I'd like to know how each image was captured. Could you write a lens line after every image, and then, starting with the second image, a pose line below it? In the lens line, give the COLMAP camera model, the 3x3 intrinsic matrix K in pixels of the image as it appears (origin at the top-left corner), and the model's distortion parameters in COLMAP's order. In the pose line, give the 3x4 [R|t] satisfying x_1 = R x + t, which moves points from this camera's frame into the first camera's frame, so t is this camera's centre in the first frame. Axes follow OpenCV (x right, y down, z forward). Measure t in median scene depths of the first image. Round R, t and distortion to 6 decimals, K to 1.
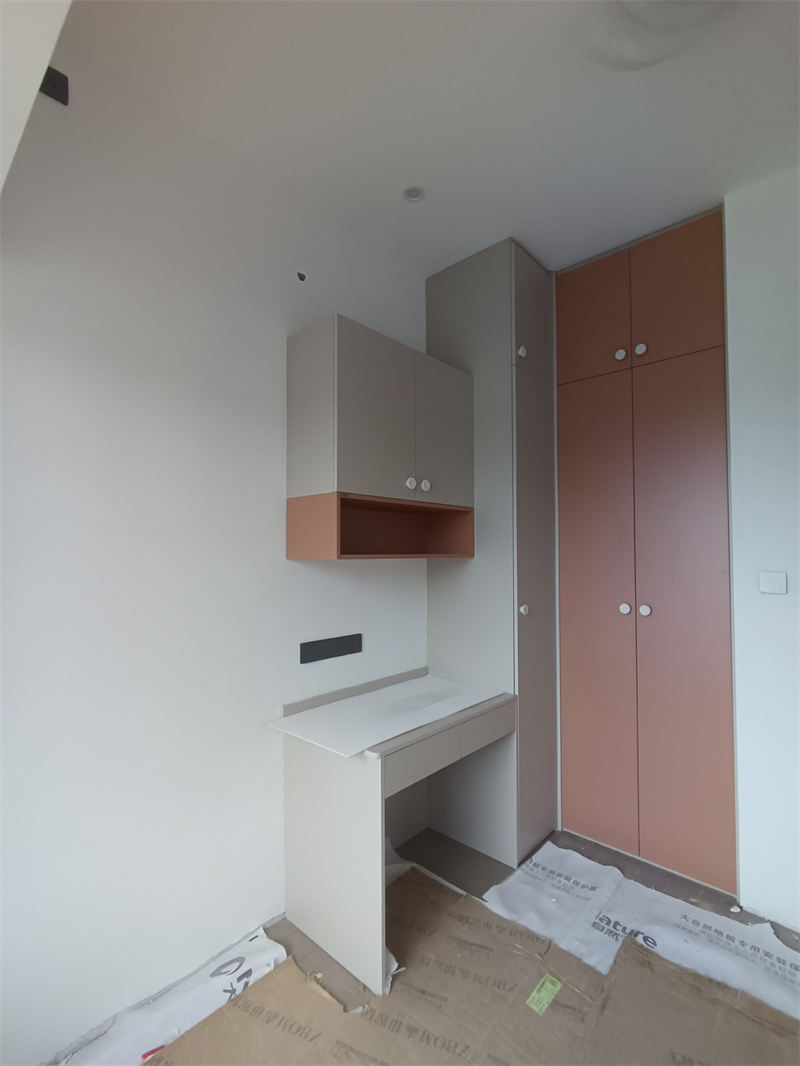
lens RADIAL K [[492.0, 0, 403.7], [0, 492.0, 530.8], [0, 0, 1]] dist [-0.010214, 0.006855]
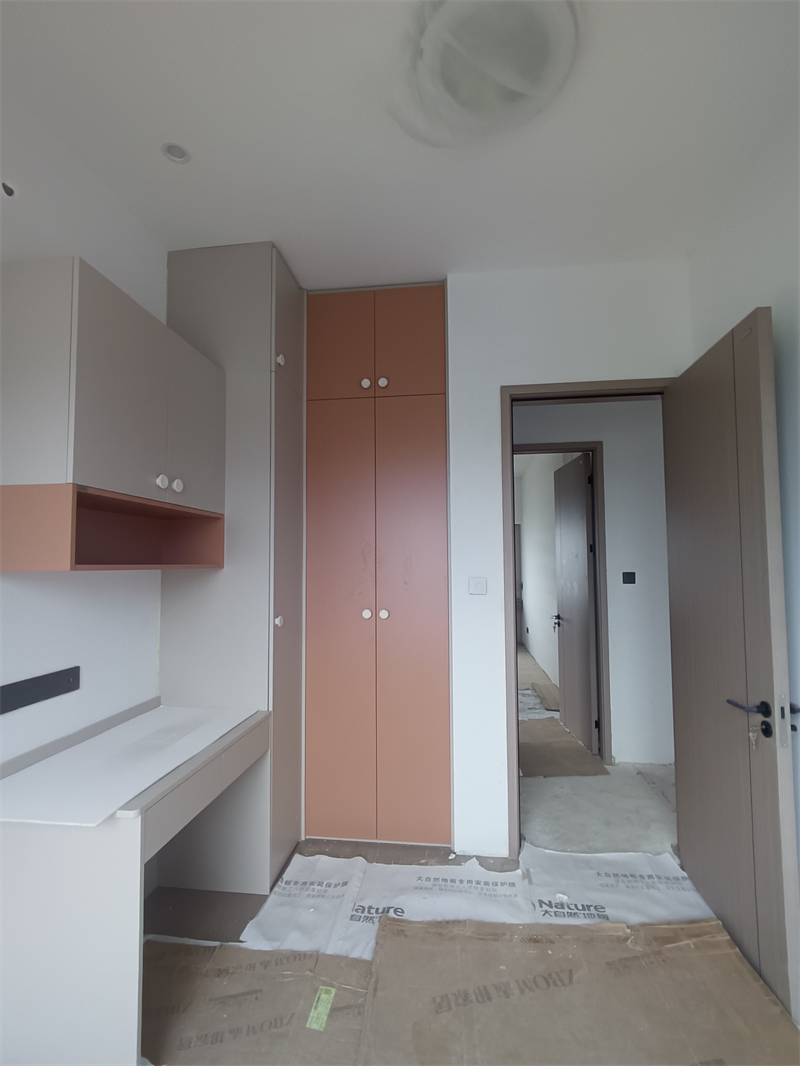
lens RADIAL K [[492.0, 0, 405.1], [0, 492.0, 532.7], [0, 0, 1]] dist [-0.010214, 0.006855]
pose [[0.816001, 0.033789, 0.577062, -0.131062], [-0.020359, 0.999351, -0.029726, 0.008929], [-0.577692, 0.012508, 0.816159, 0.060213]]
